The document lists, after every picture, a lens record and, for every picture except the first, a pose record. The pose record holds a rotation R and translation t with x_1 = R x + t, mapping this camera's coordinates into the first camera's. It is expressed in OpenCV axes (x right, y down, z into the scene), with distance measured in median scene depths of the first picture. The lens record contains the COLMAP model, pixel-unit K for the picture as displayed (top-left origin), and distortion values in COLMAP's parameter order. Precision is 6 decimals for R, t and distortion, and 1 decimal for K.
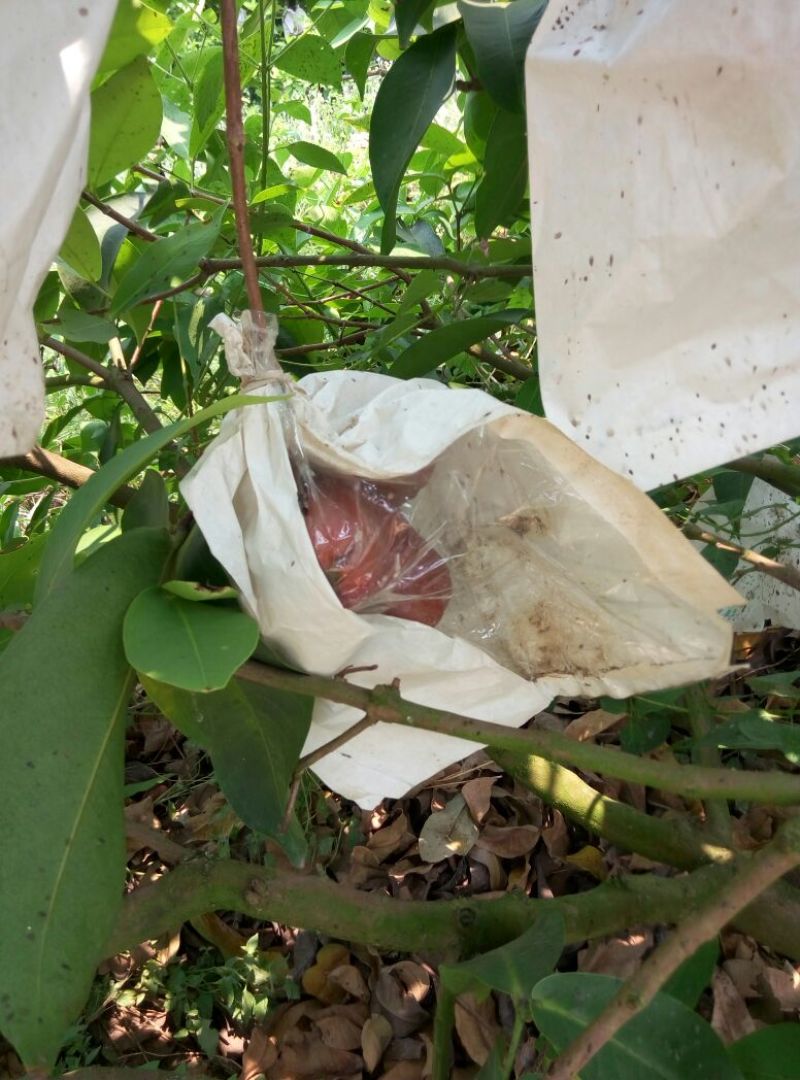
lens RADIAL K [[847.7, 0, 400.0], [0, 847.7, 540.0], [0, 0, 1]] dist [0.096510, -0.153444]
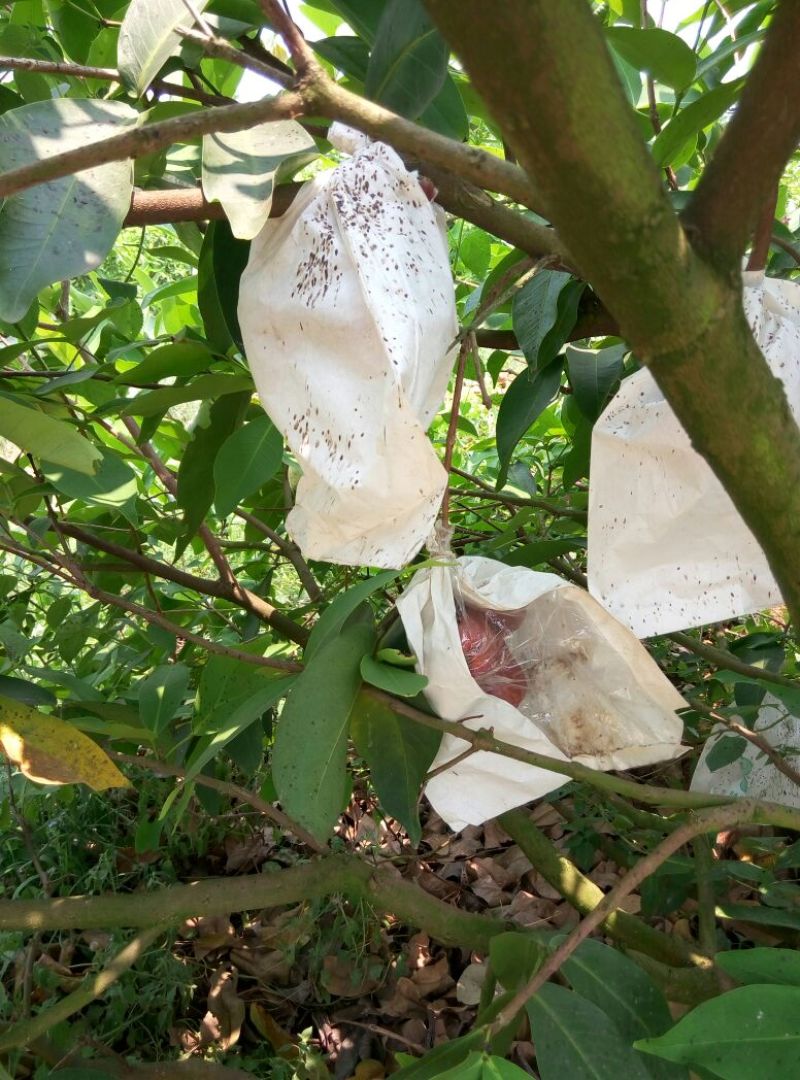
lens RADIAL K [[847.7, 0, 400.0], [0, 847.7, 540.0], [0, 0, 1]] dist [0.096510, -0.153444]
pose [[0.987244, 0.129130, -0.093141, -0.073923], [-0.147544, 0.961847, -0.230393, 0.212511], [0.059837, 0.241196, 0.968630, -0.786844]]
